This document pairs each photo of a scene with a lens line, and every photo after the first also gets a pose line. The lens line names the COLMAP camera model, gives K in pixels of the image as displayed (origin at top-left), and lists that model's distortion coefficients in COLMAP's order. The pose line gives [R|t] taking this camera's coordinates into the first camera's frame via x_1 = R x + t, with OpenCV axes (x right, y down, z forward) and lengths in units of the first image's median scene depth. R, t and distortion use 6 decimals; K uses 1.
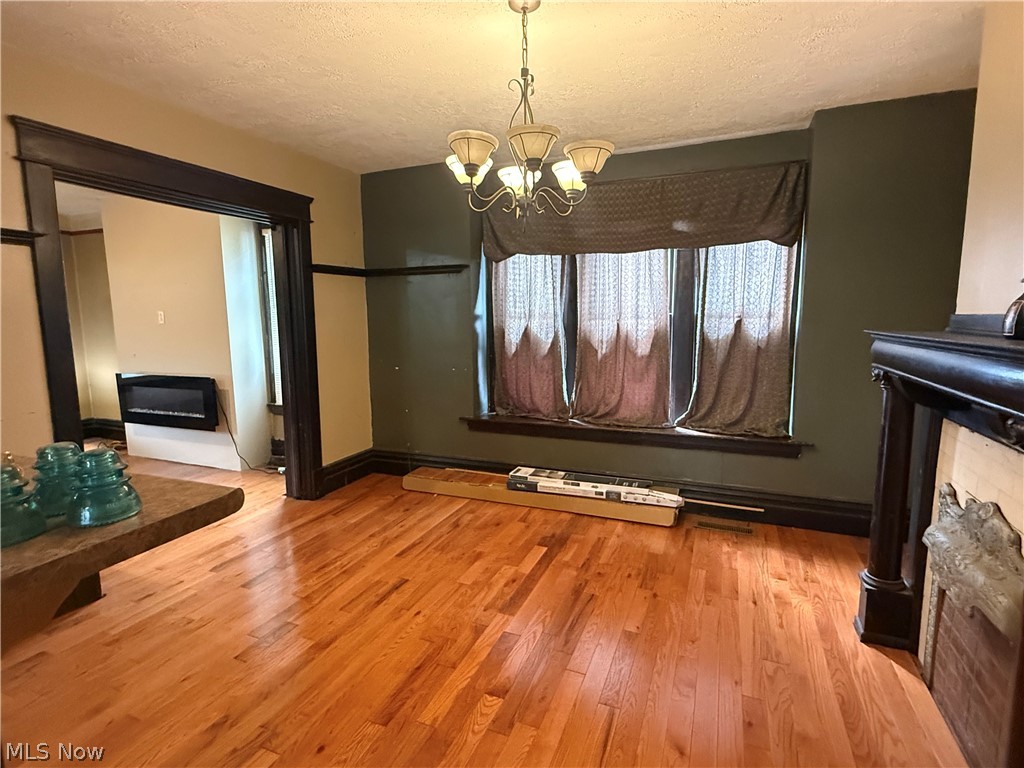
lens RADIAL K [[519.6, 0, 507.6], [0, 519.6, 386.0], [0, 0, 1]] dist [0.002560, -0.000277]
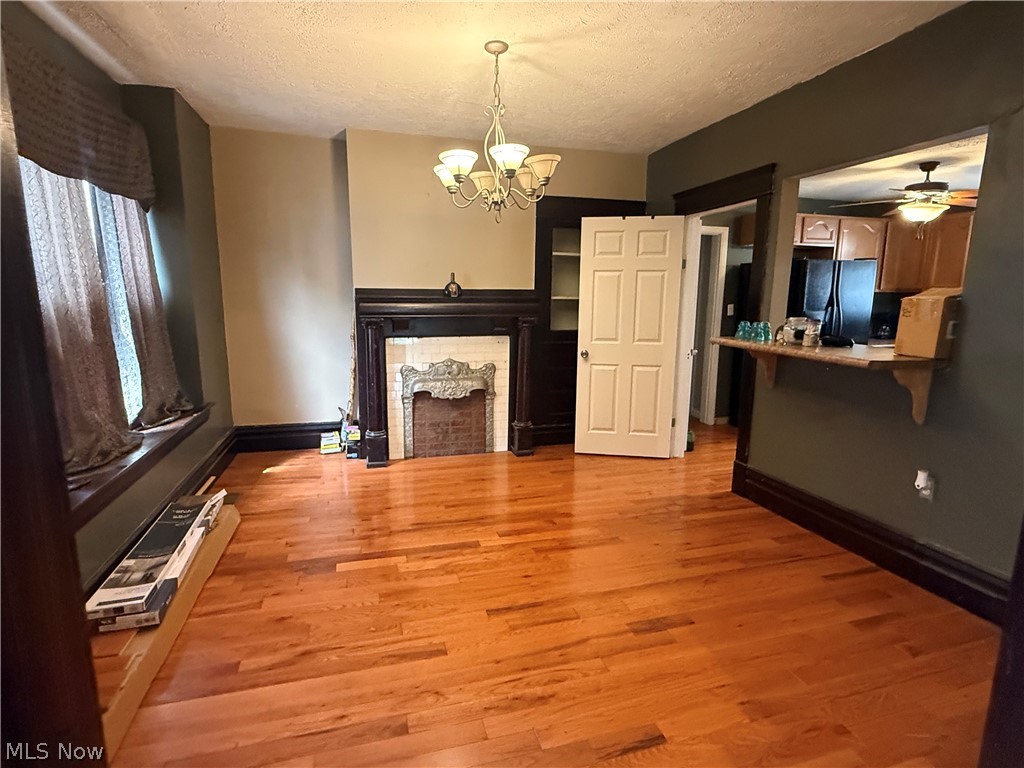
lens RADIAL K [[519.6, 0, 507.6], [0, 519.6, 386.0], [0, 0, 1]] dist [0.002560, -0.000277]
pose [[-0.620324, -0.133509, 0.772899, -0.589552], [0.099658, 0.964004, 0.246505, -0.119211], [-0.777989, 0.229939, -0.584690, 1.022838]]
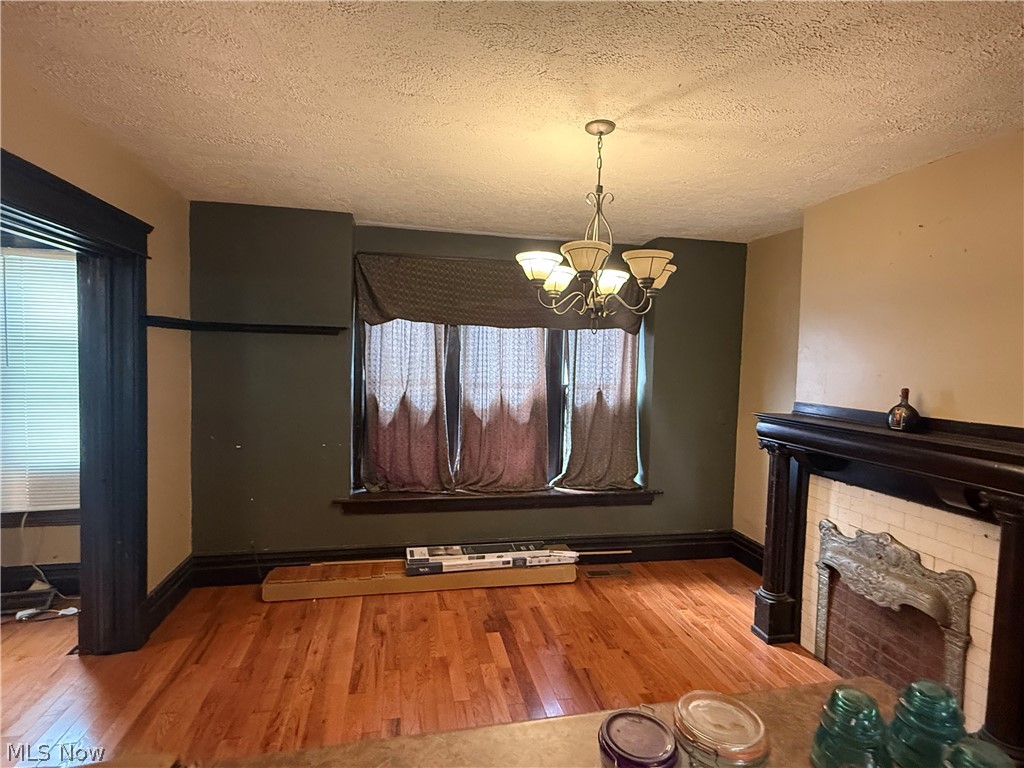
lens RADIAL K [[519.6, 0, 507.6], [0, 519.6, 386.0], [0, 0, 1]] dist [0.002560, -0.000277]
pose [[0.825798, -0.000355, 0.563966, -0.386040], [0.042321, 0.997219, -0.061341, -0.073469], [-0.562376, 0.074523, 0.823516, 0.133330]]
